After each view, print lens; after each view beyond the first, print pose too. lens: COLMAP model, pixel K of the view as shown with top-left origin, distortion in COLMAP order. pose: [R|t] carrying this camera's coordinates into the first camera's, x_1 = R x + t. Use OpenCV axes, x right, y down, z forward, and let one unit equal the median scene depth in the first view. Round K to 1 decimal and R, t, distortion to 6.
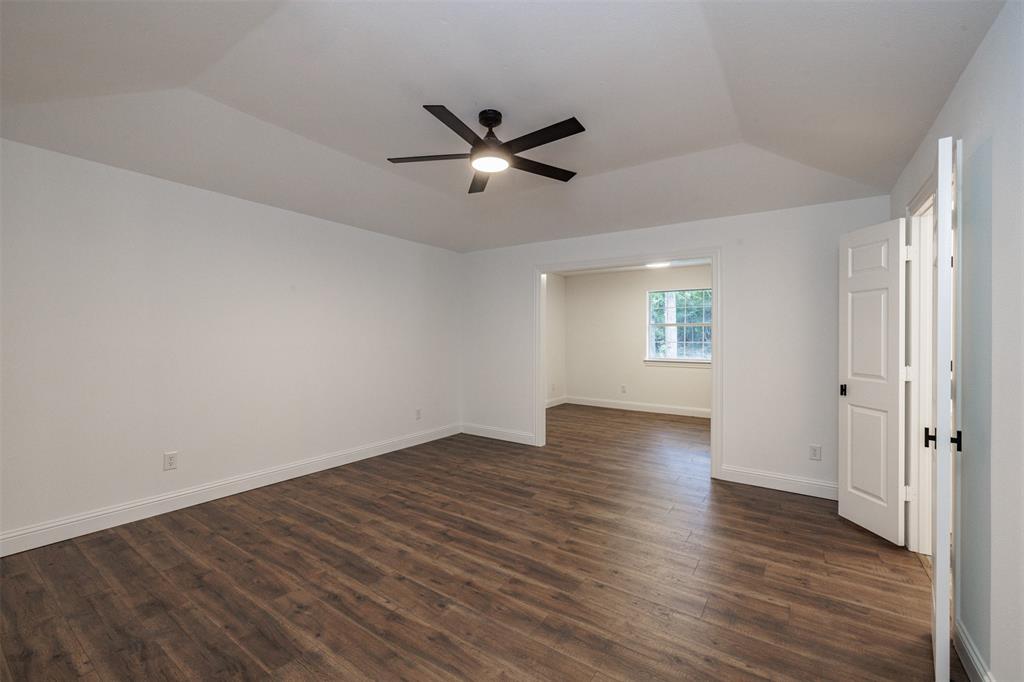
lens RADIAL K [[429.5, 0, 506.0], [0, 429.5, 336.5], [0, 0, 1]] dist [-0.000385, 0.000240]
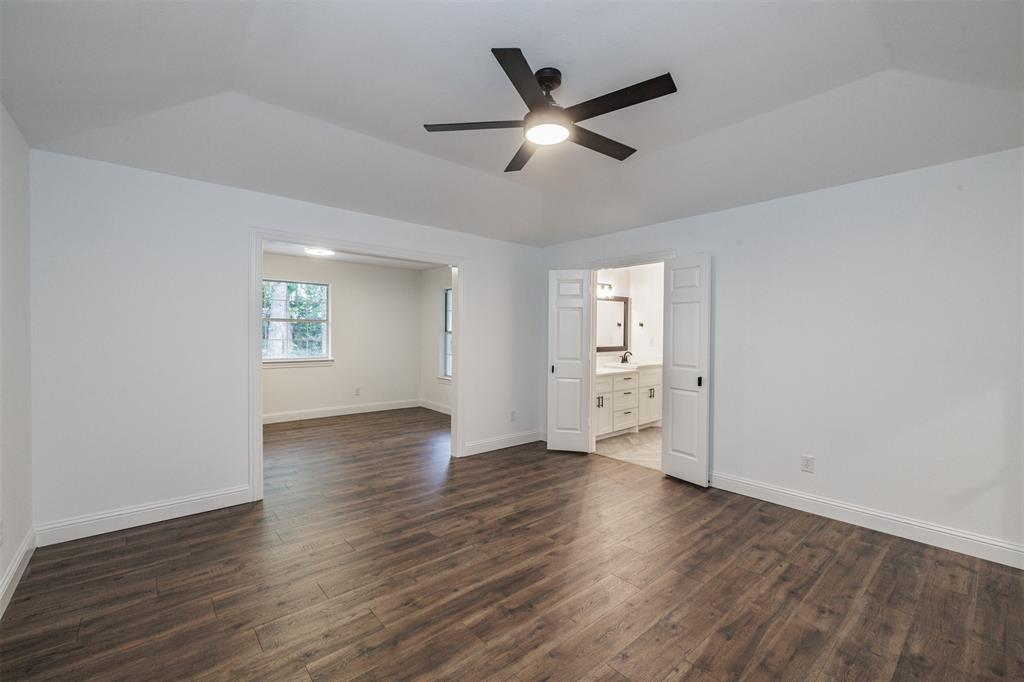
lens RADIAL K [[429.5, 0, 506.0], [0, 429.5, 336.5], [0, 0, 1]] dist [-0.000385, 0.000240]
pose [[0.244407, -0.008493, 0.969636, -0.780457], [-0.006373, 0.999926, 0.010365, -0.010647], [-0.969652, -0.008713, 0.244335, 0.771338]]
